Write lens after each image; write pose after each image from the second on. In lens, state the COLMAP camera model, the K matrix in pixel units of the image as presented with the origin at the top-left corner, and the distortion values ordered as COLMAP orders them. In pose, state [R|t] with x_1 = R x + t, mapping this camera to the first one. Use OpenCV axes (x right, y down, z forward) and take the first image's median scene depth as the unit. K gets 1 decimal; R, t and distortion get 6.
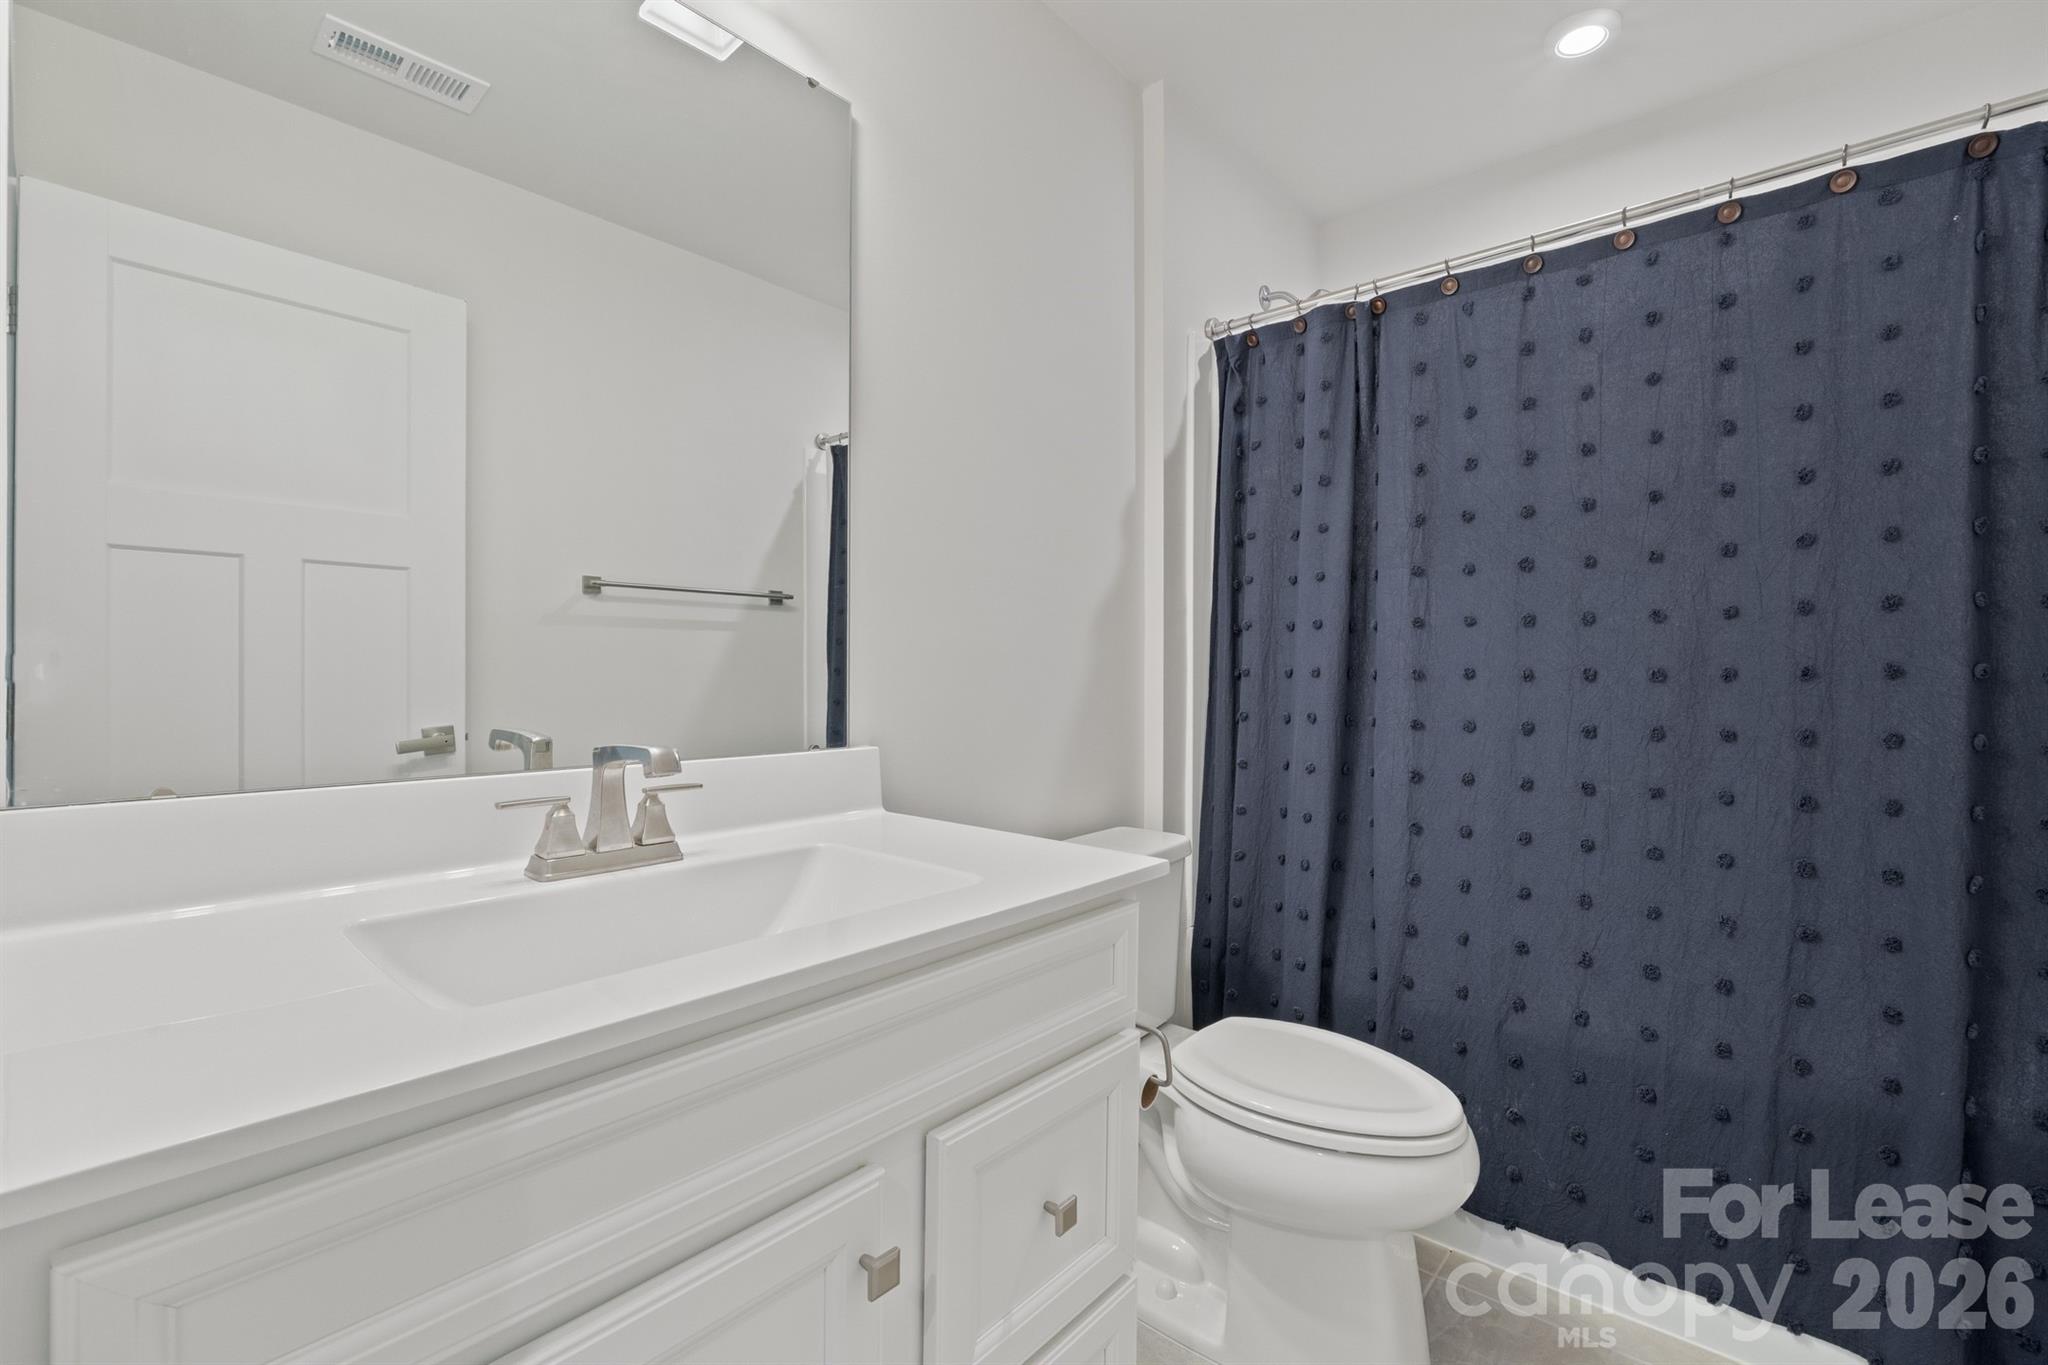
lens RADIAL K [[869.1, 0, 1034.9], [0, 869.1, 677.2], [0, 0, 1]] dist [0.001100, -0.000275]
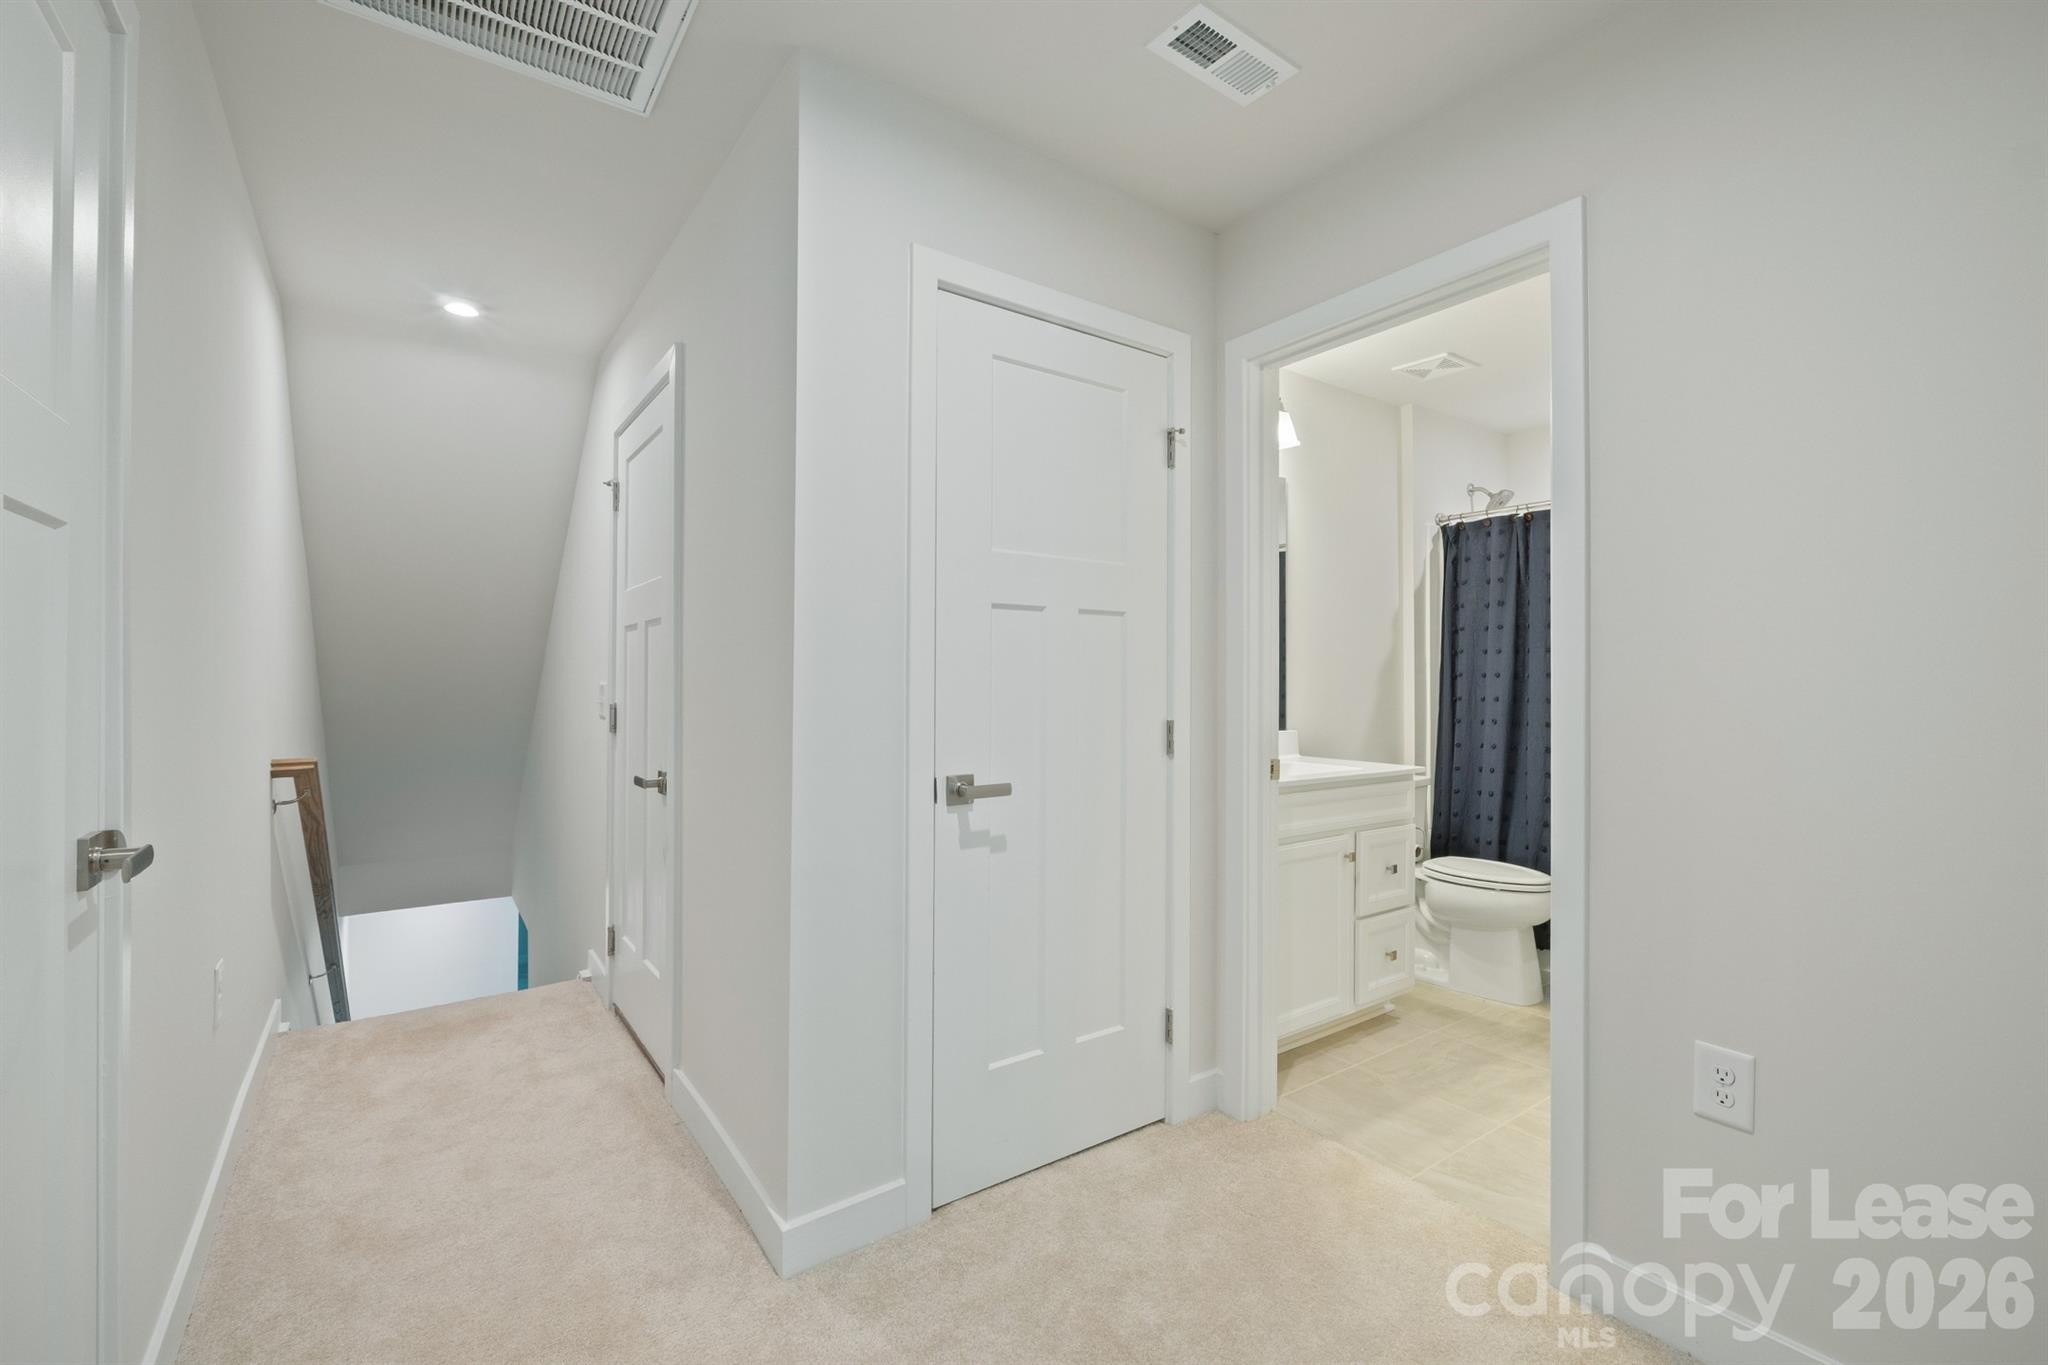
lens RADIAL K [[869.1, 0, 1034.9], [0, 869.1, 677.2], [0, 0, 1]] dist [0.001100, -0.000275]
pose [[0.971938, -0.004778, -0.235188, -0.232301], [0.002037, 0.999927, -0.011897, -0.032452], [0.235228, 0.011085, 0.971877, -1.160282]]
